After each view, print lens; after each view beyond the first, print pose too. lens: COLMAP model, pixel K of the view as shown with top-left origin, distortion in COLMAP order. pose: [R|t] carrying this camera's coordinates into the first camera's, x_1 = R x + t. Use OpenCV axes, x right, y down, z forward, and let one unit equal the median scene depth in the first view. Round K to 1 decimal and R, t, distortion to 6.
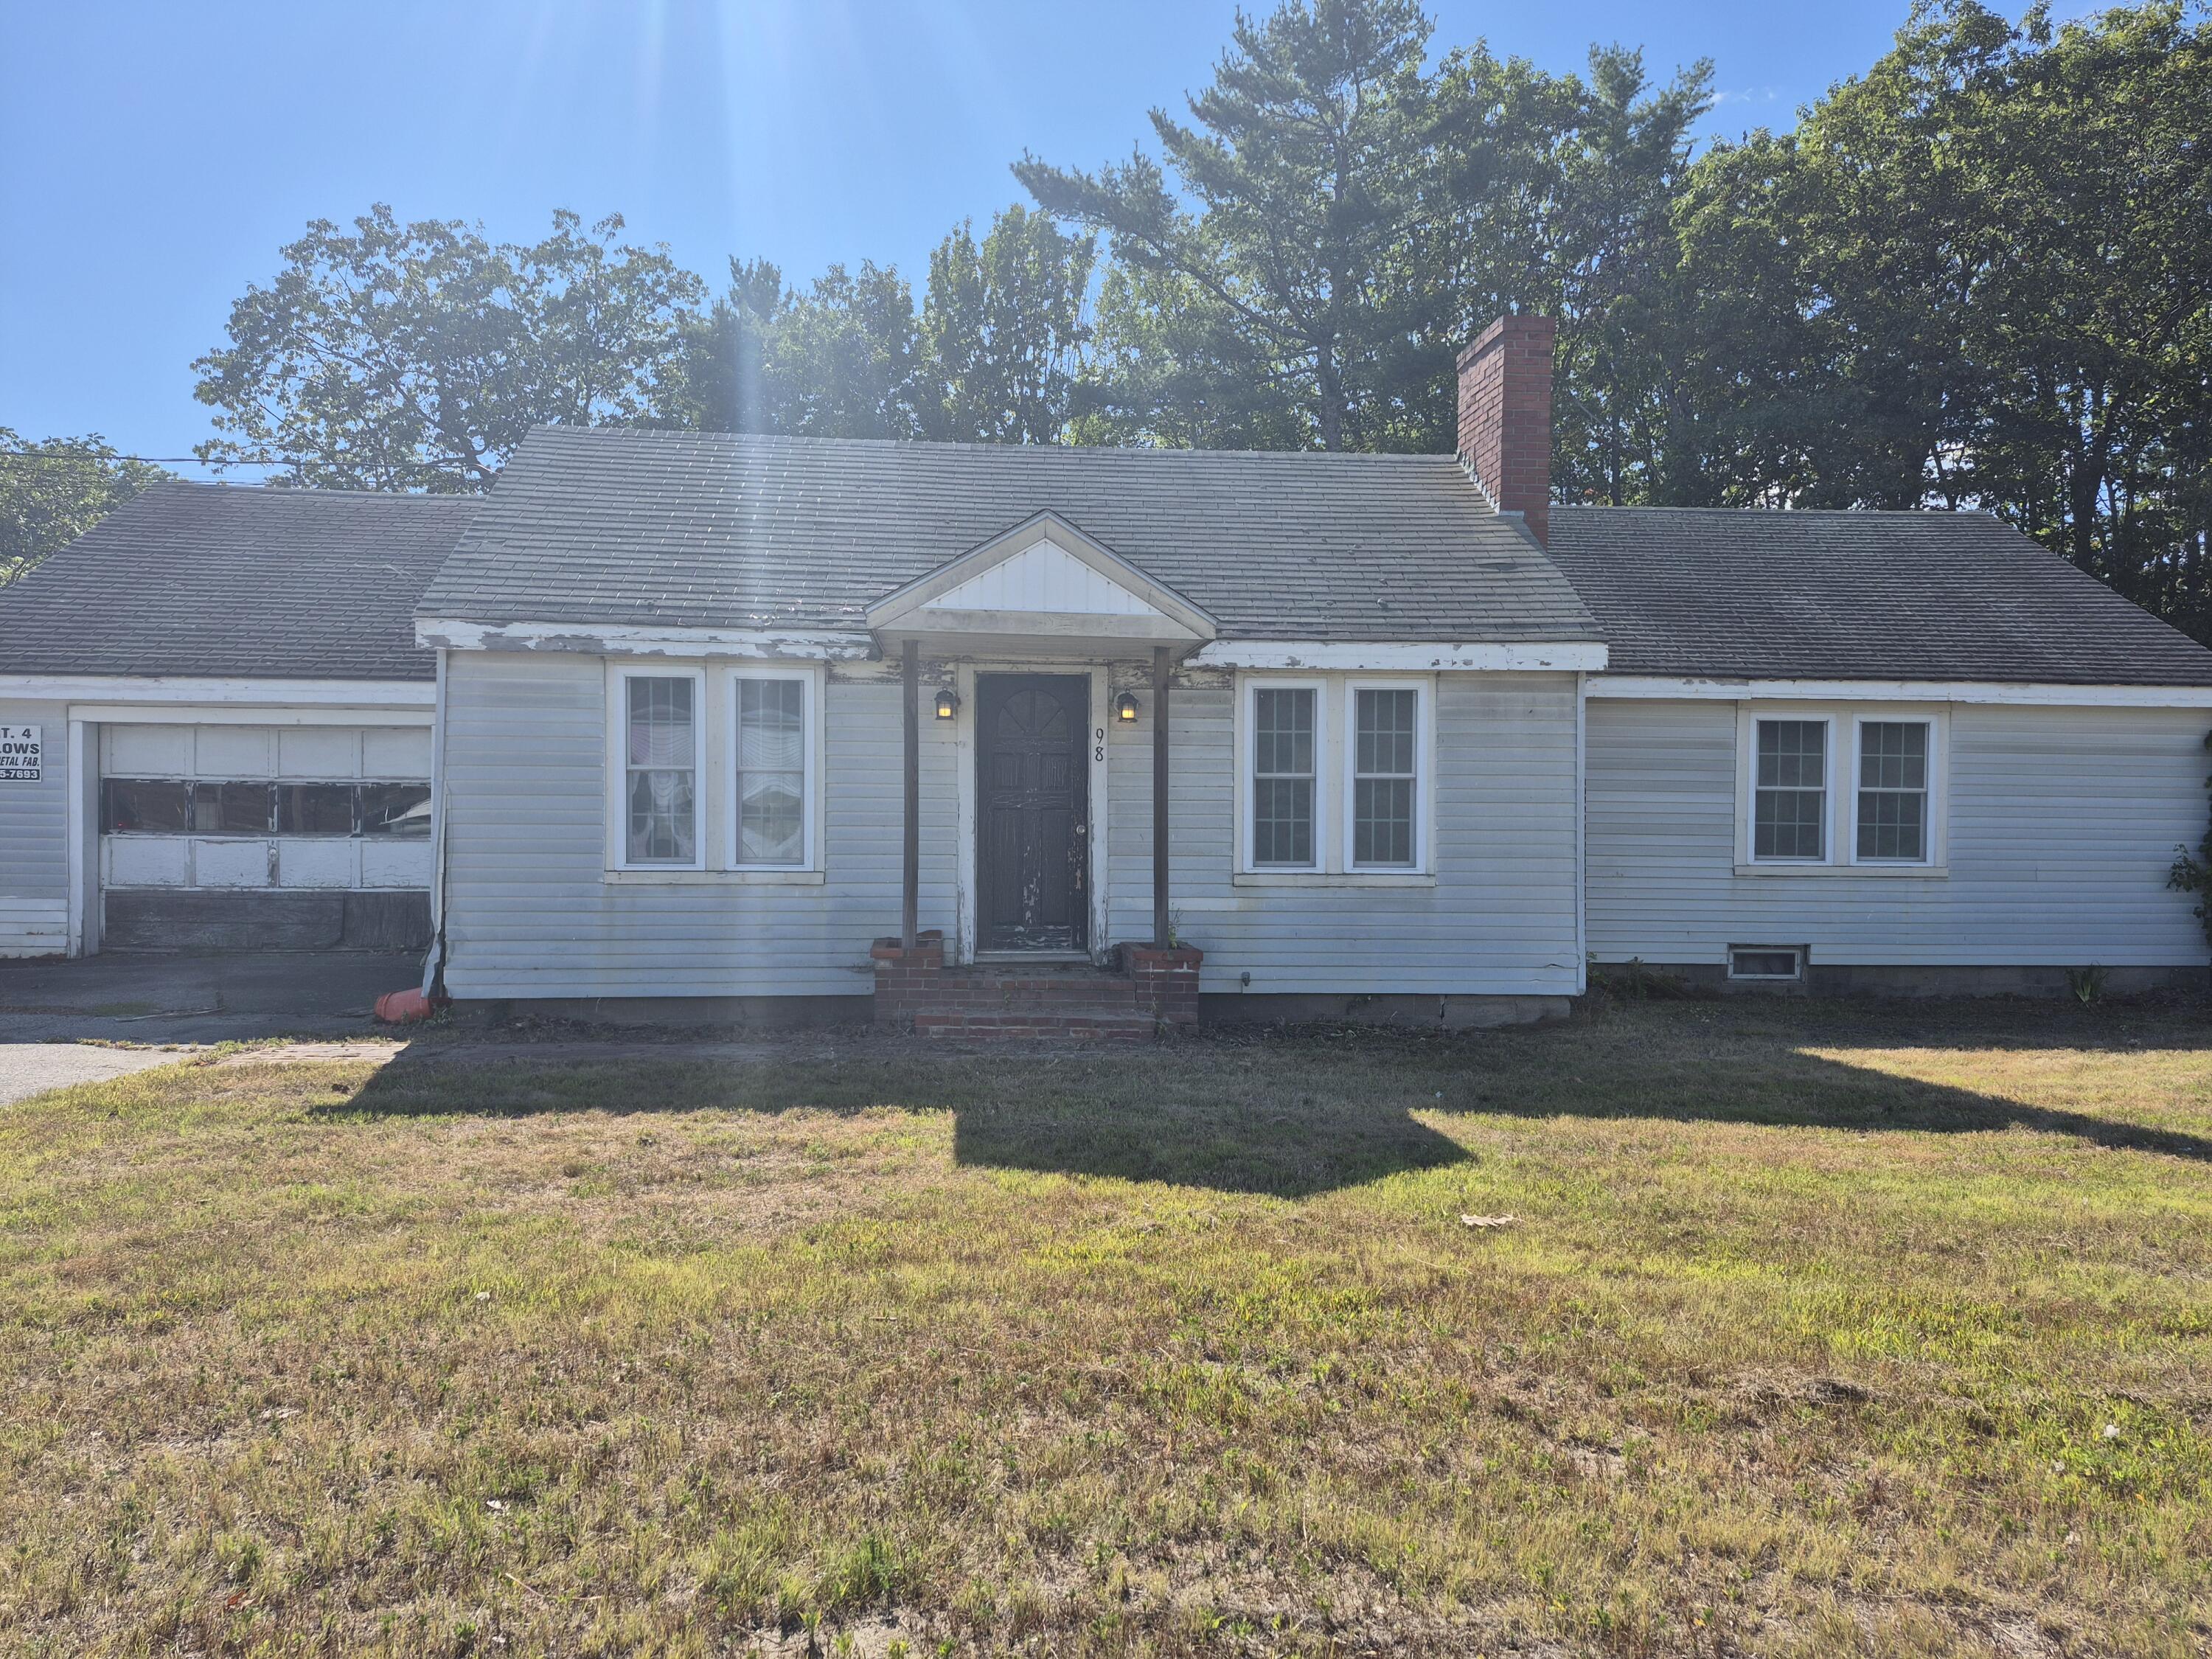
lens RADIAL K [[1466.9, 0, 1106.0], [0, 1466.9, 829.5], [0, 0, 1]] dist [0.094425, -0.102069]
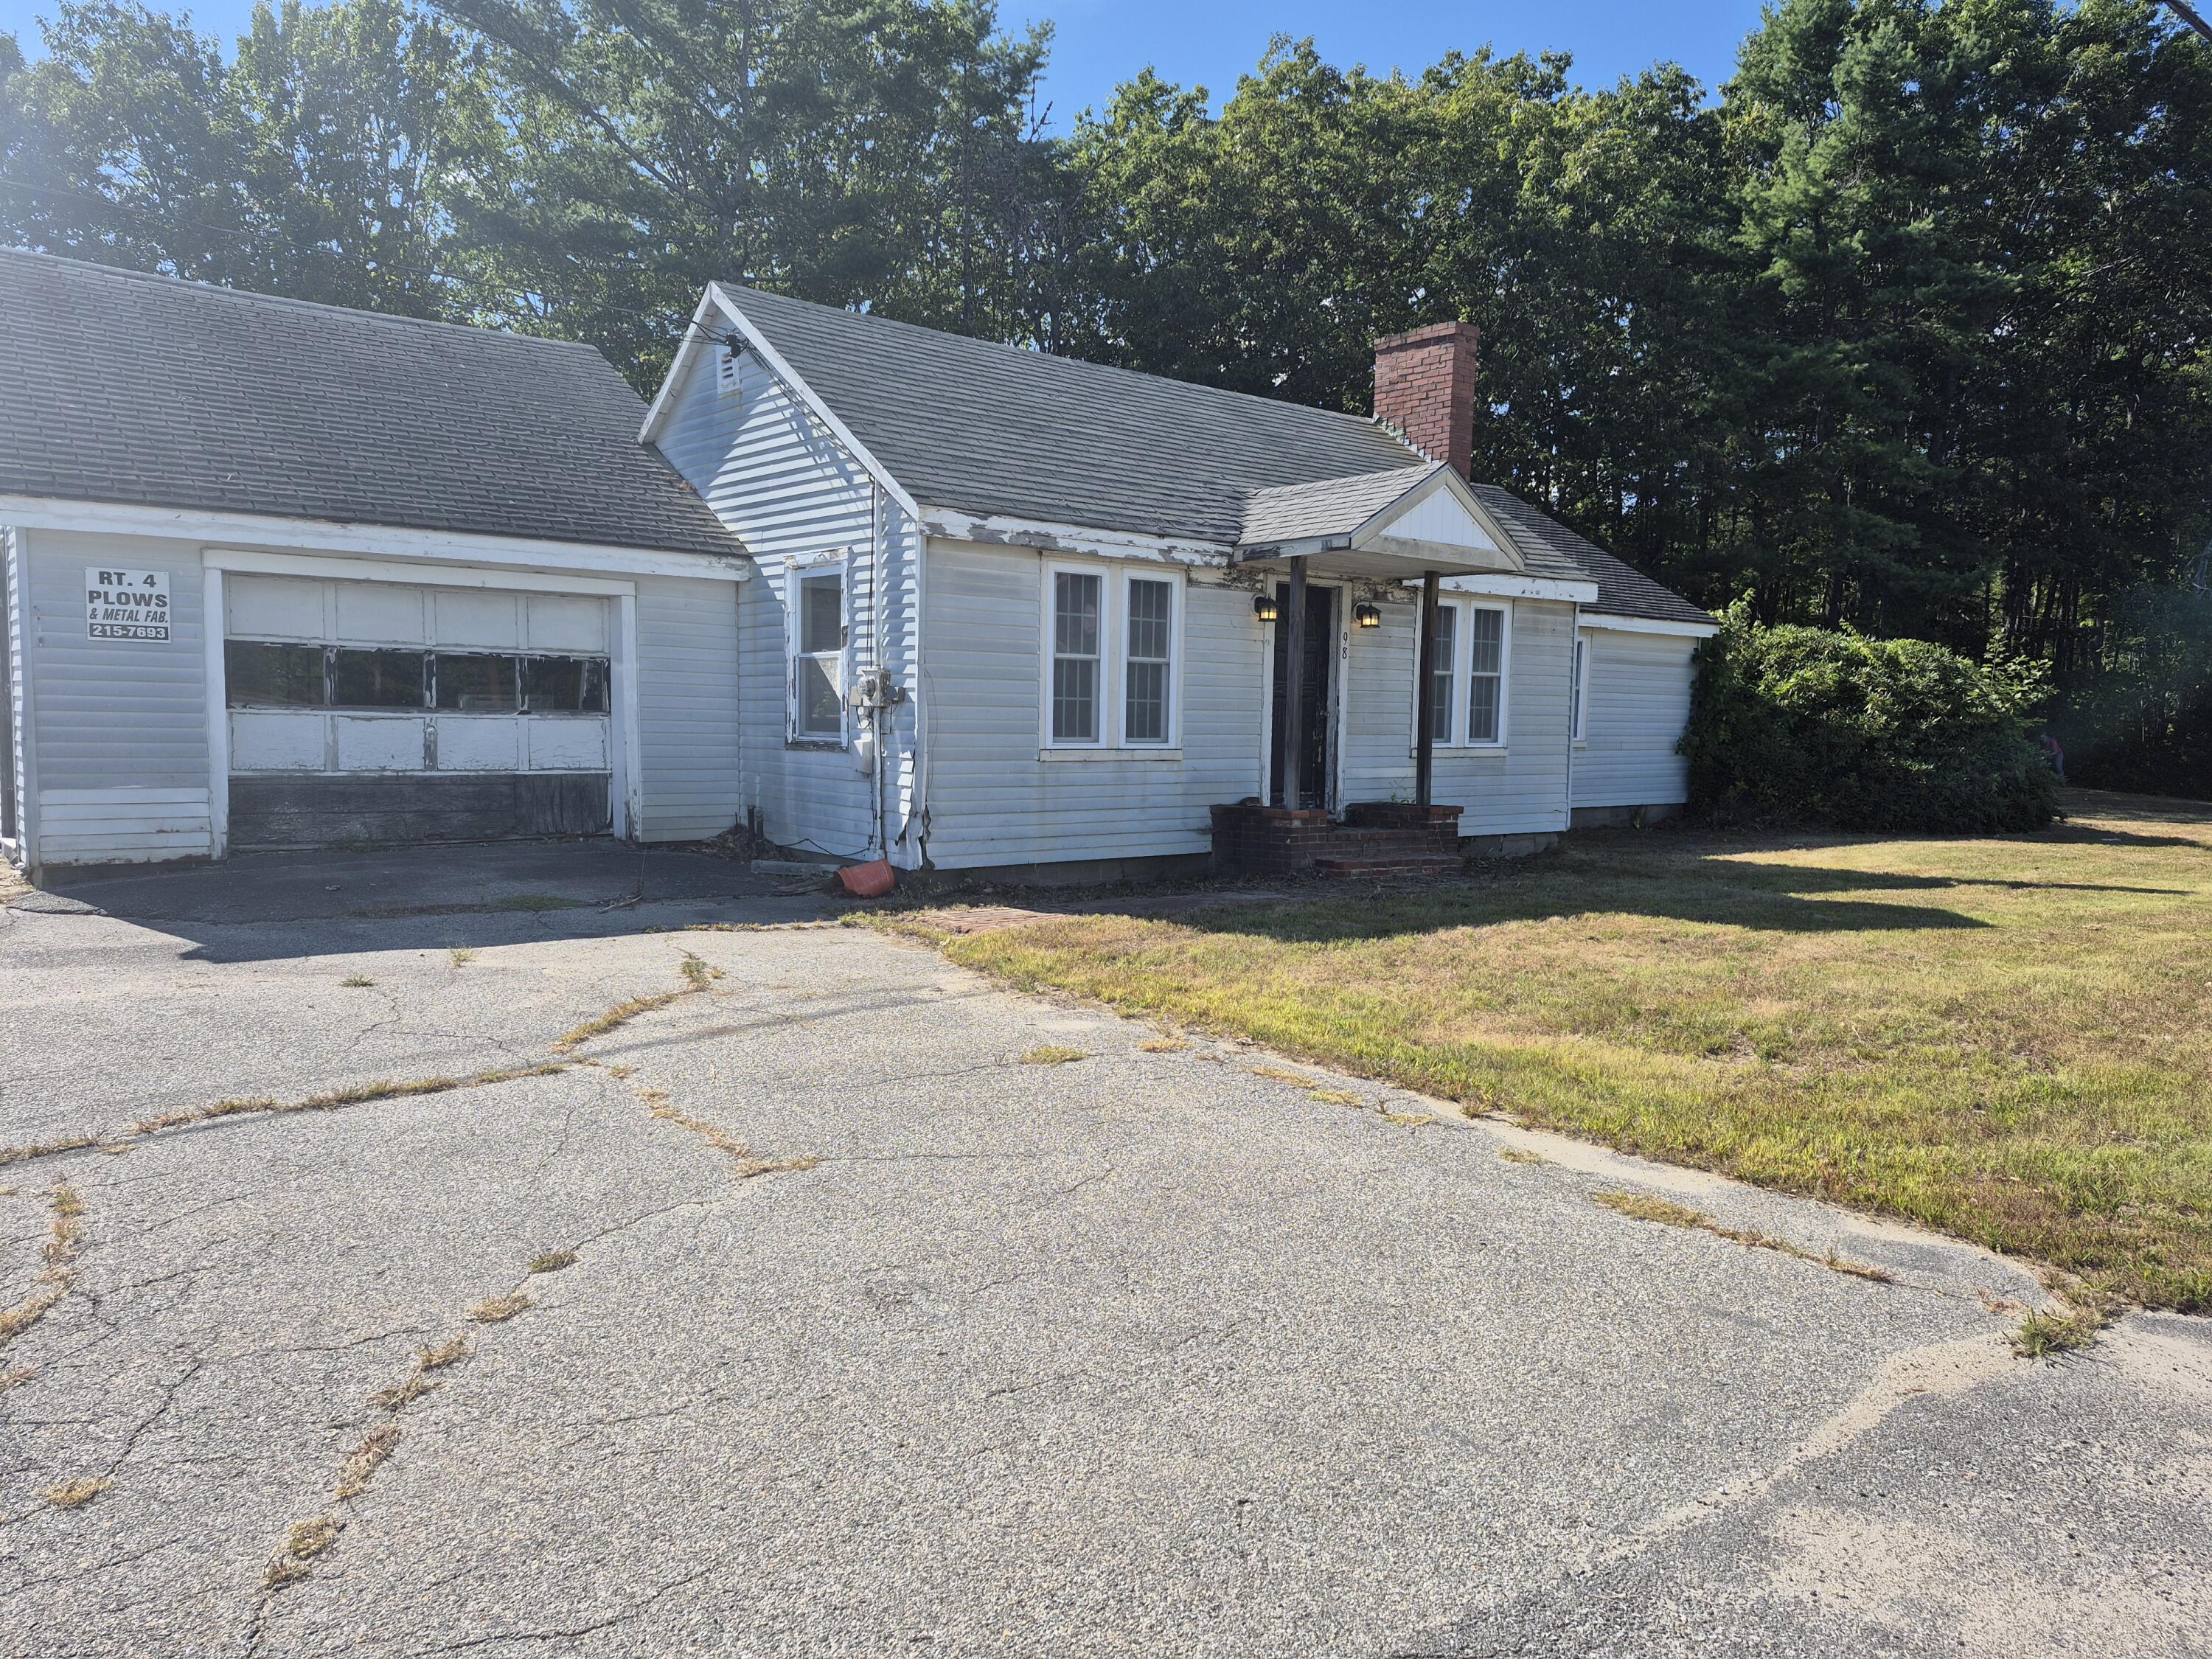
lens RADIAL K [[1466.9, 0, 1106.0], [0, 1466.9, 829.5], [0, 0, 1]] dist [0.094425, -0.102069]
pose [[0.834945, -0.037577, 0.549049, -0.834181], [-0.008127, 0.996715, 0.080574, -0.000907], [-0.550273, -0.071737, 0.831897, 0.055725]]
